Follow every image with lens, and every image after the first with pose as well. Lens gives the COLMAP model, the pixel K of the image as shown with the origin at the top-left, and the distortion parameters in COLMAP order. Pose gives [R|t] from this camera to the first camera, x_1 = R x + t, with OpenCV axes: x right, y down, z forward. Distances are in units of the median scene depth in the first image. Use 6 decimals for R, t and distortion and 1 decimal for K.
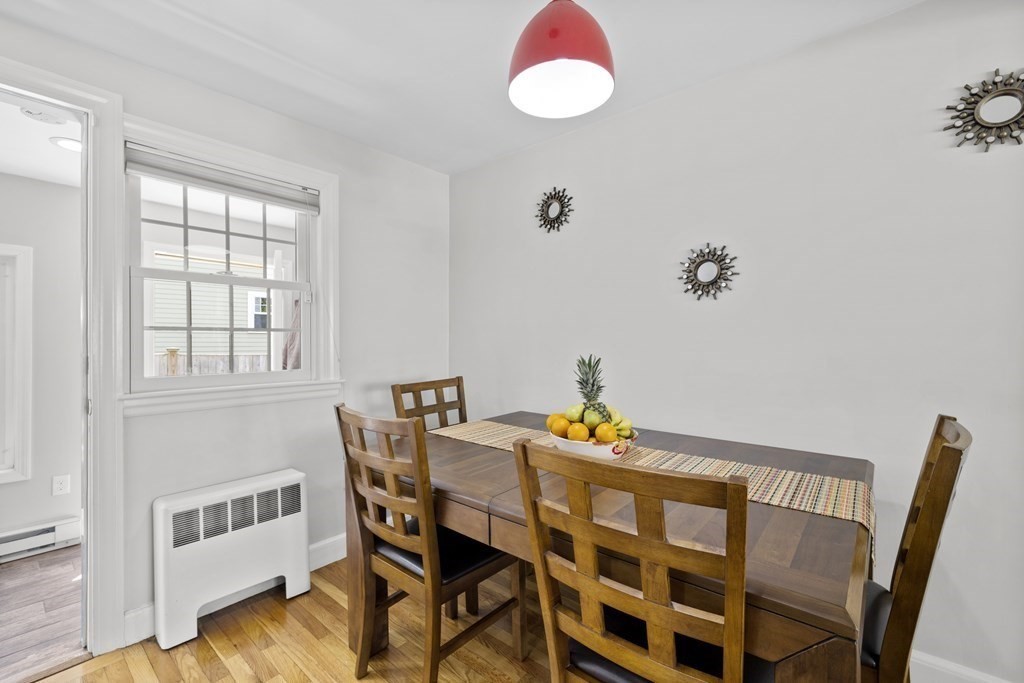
lens RADIAL K [[441.8, 0, 510.2], [0, 441.8, 340.8], [0, 0, 1]] dist [0.003026, 0.000862]
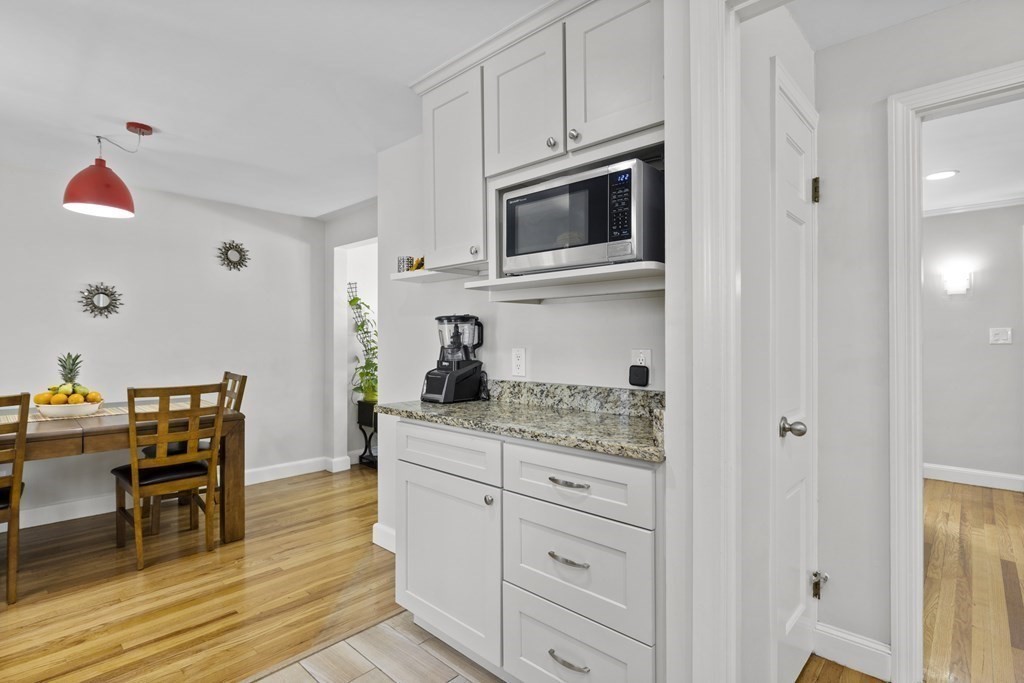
lens RADIAL K [[502.3, 0, 507.8], [0, 502.3, 342.2], [0, 0, 1]] dist [-0.001079, -0.000152]
pose [[0.043885, 0.005410, 0.999022, -1.309558], [0.000190, 0.999985, -0.005423, 0.004994], [-0.999037, 0.000428, 0.043883, -0.546519]]
